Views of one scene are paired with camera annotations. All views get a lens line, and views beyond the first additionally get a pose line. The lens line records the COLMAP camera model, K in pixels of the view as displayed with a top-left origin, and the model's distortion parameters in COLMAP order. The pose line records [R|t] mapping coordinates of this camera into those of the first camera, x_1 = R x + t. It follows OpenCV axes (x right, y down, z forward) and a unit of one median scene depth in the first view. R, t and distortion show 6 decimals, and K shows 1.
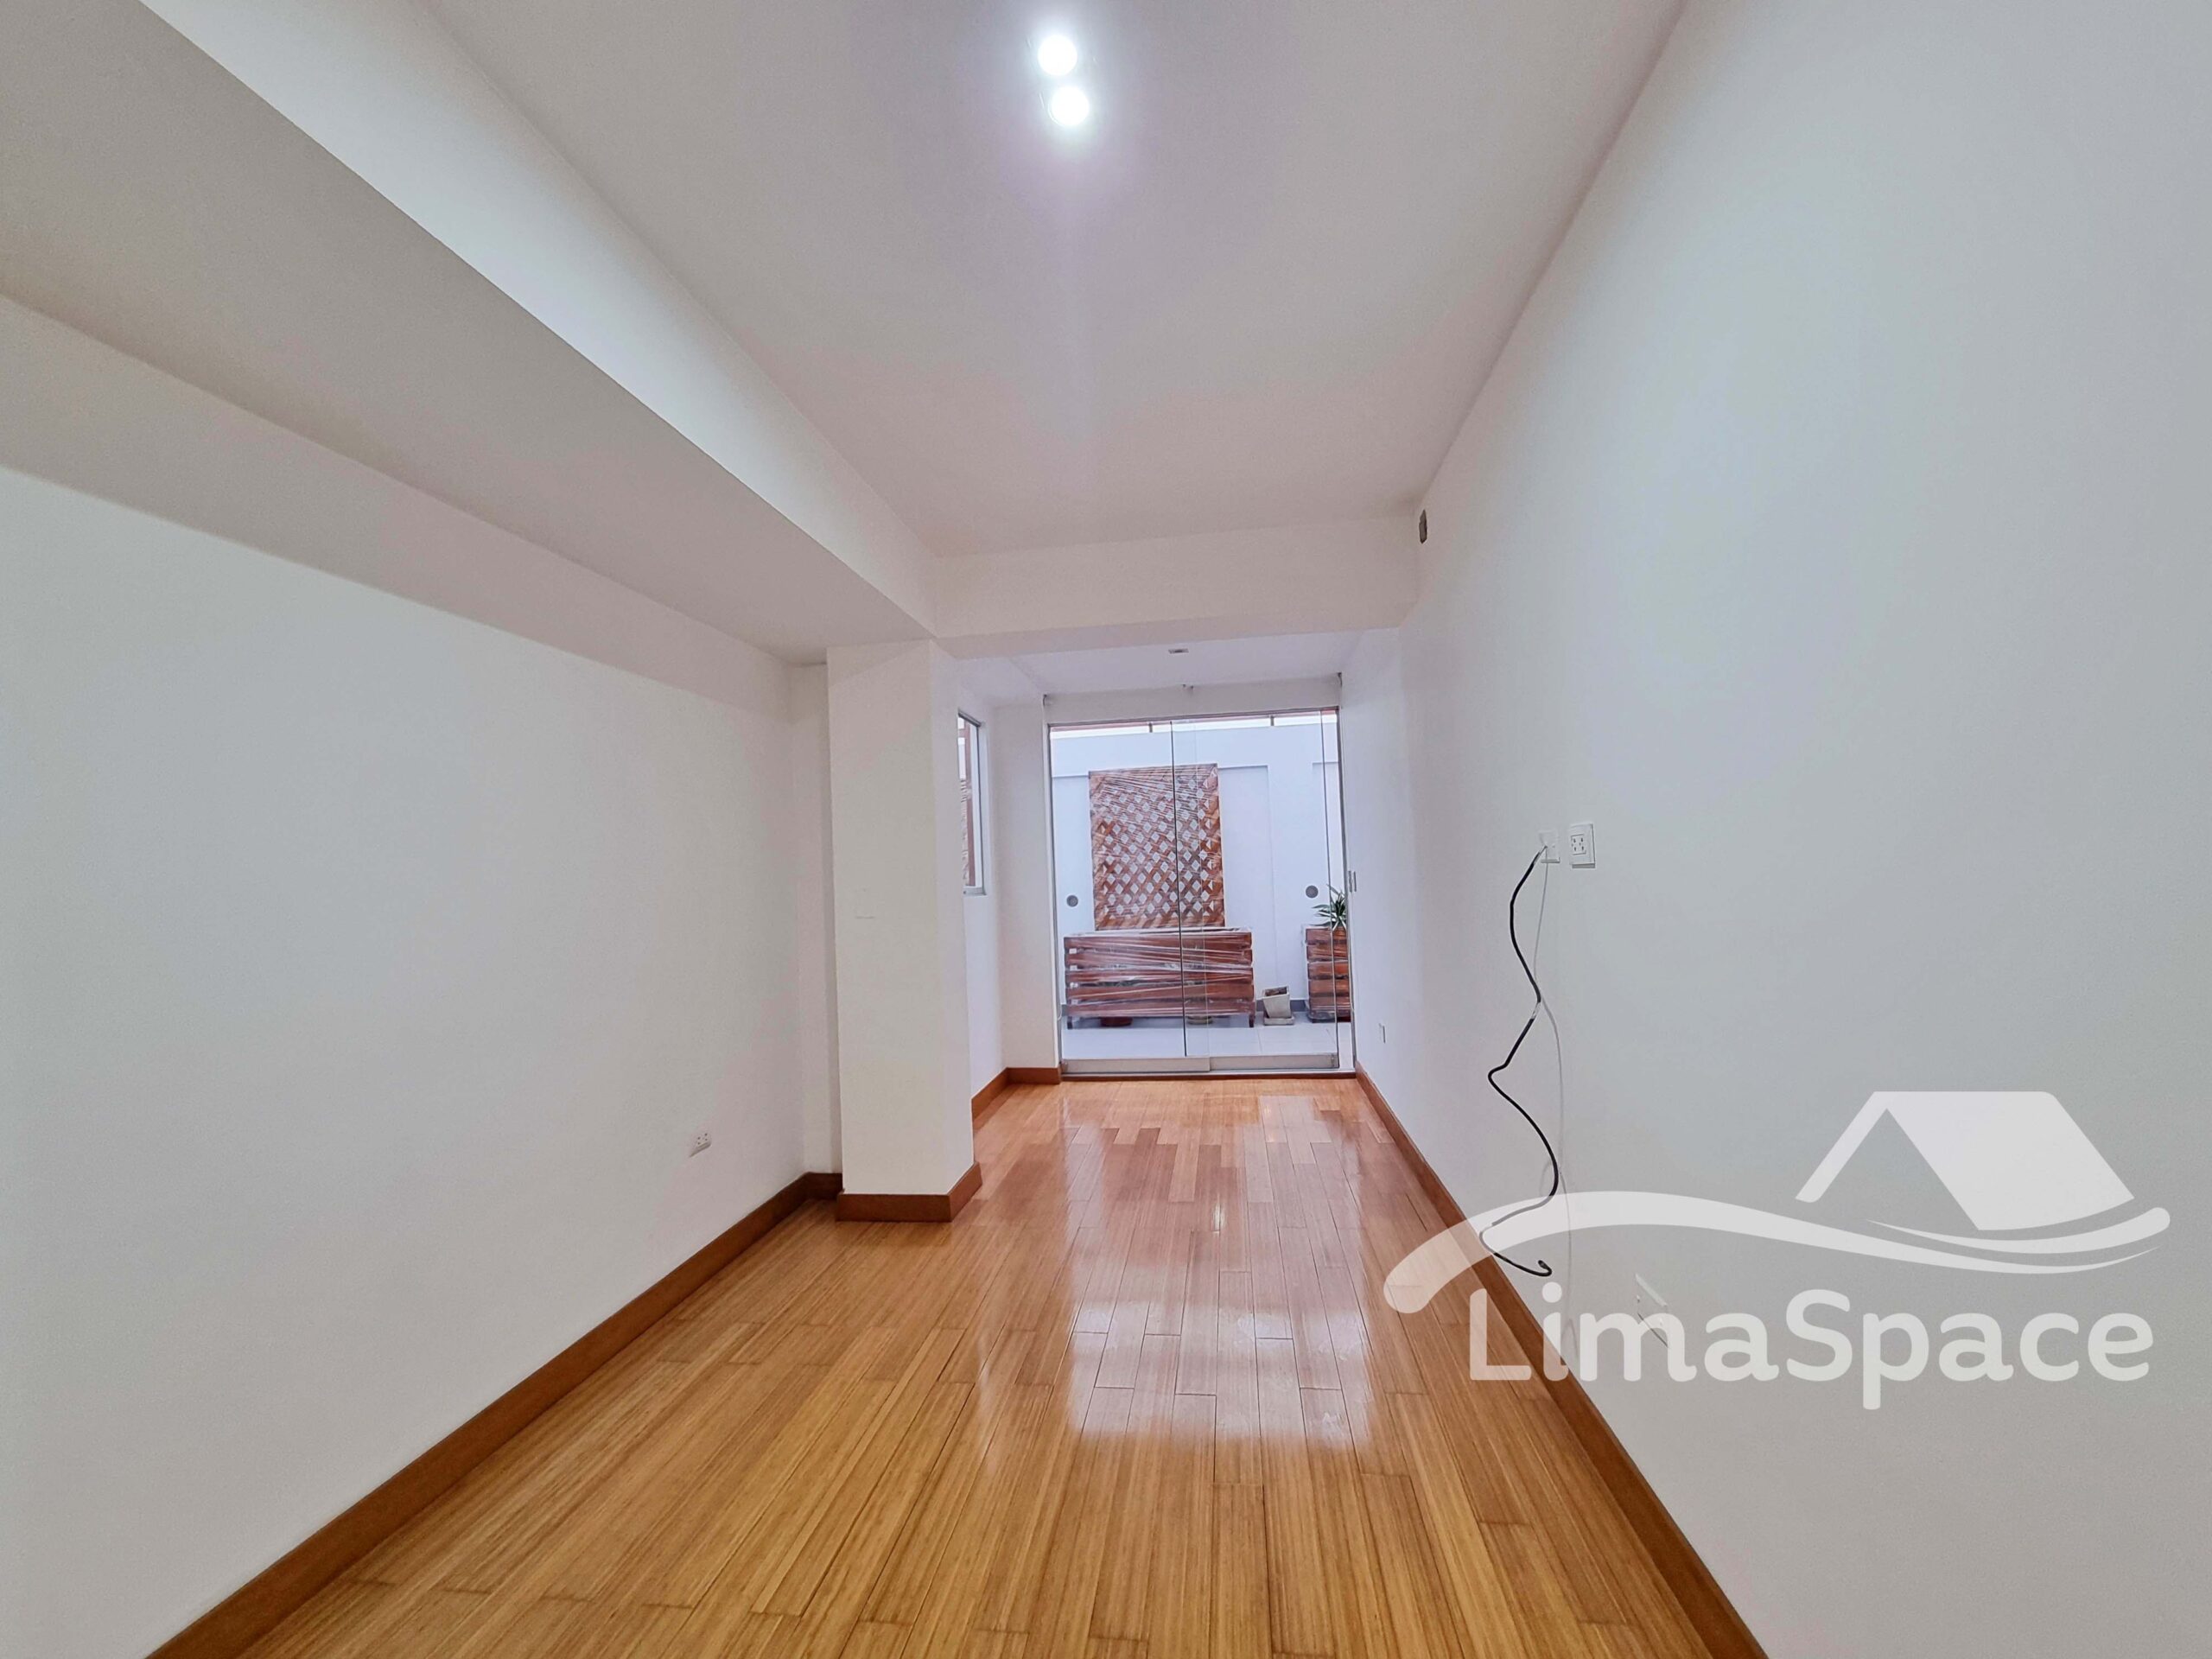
lens RADIAL K [[914.8, 0, 1100.1], [0, 914.8, 829.5], [0, 0, 1]] dist [-0.003466, -0.000475]
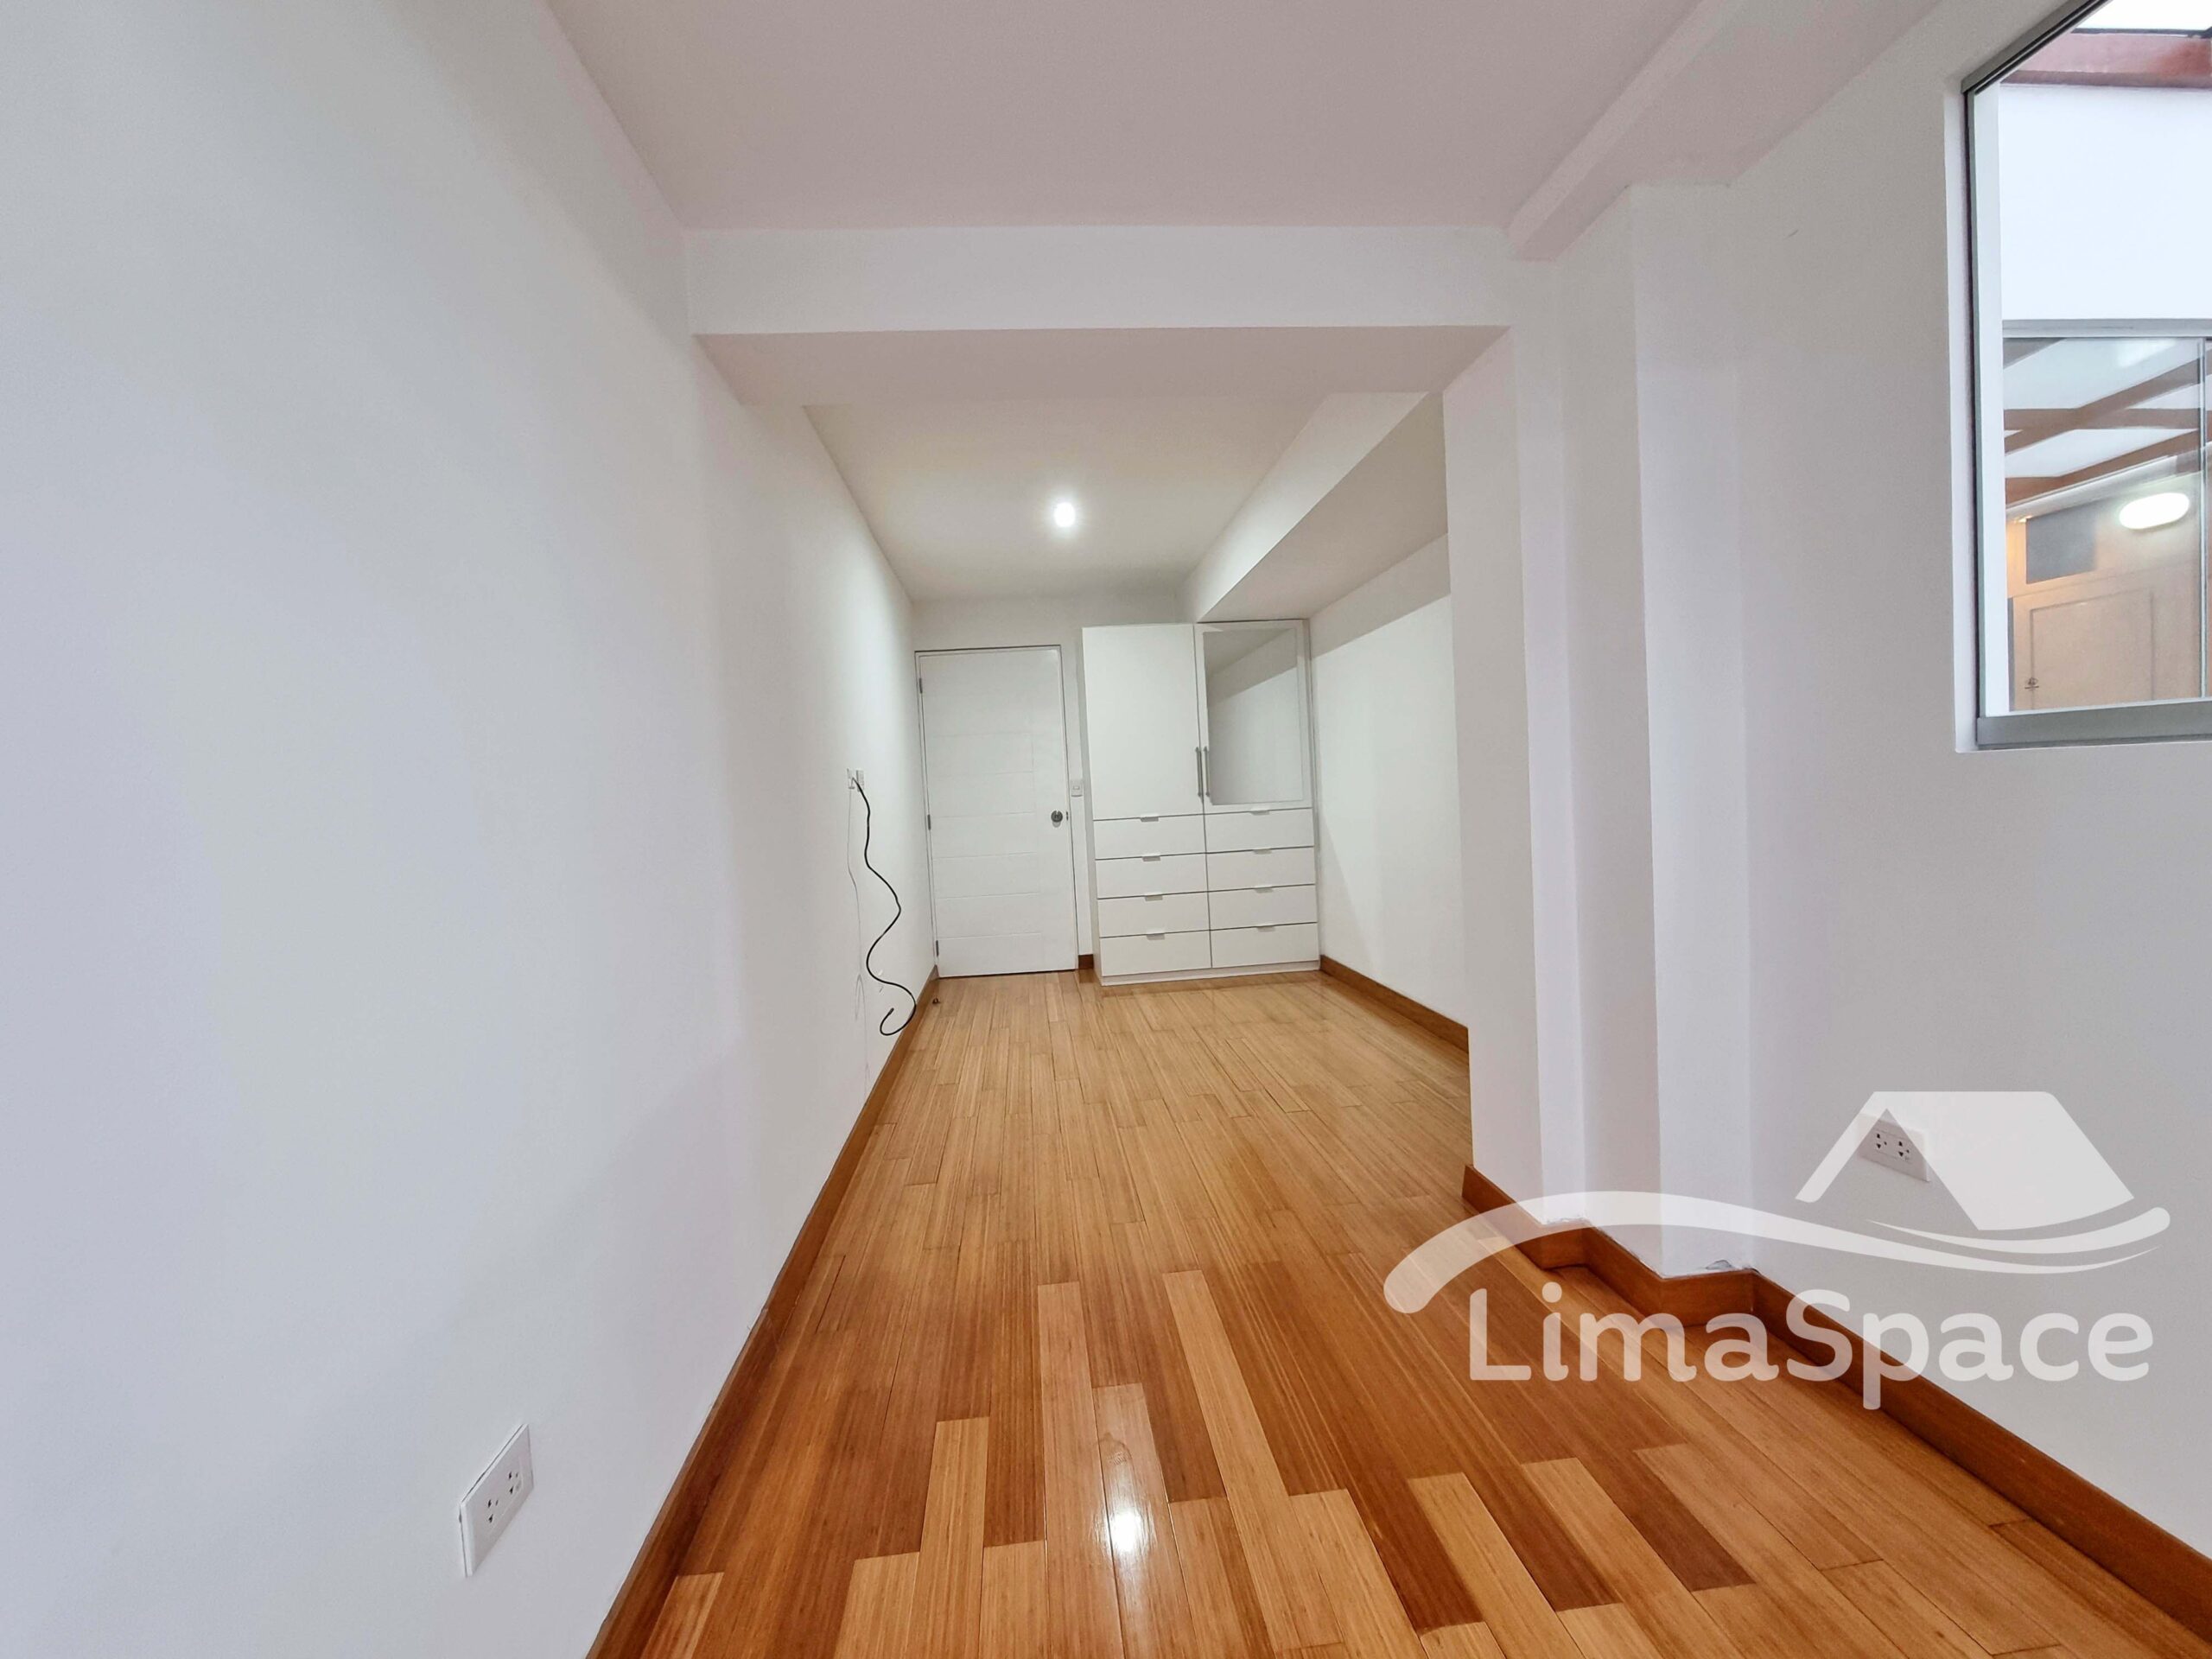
lens RADIAL K [[914.8, 0, 1100.1], [0, 914.8, 829.5], [0, 0, 1]] dist [-0.003466, -0.000475]
pose [[-0.970411, 0.101554, -0.219066, 0.466823], [0.103351, 0.994640, 0.003272, 0.168569], [0.218224, -0.019465, -0.975705, 2.991976]]
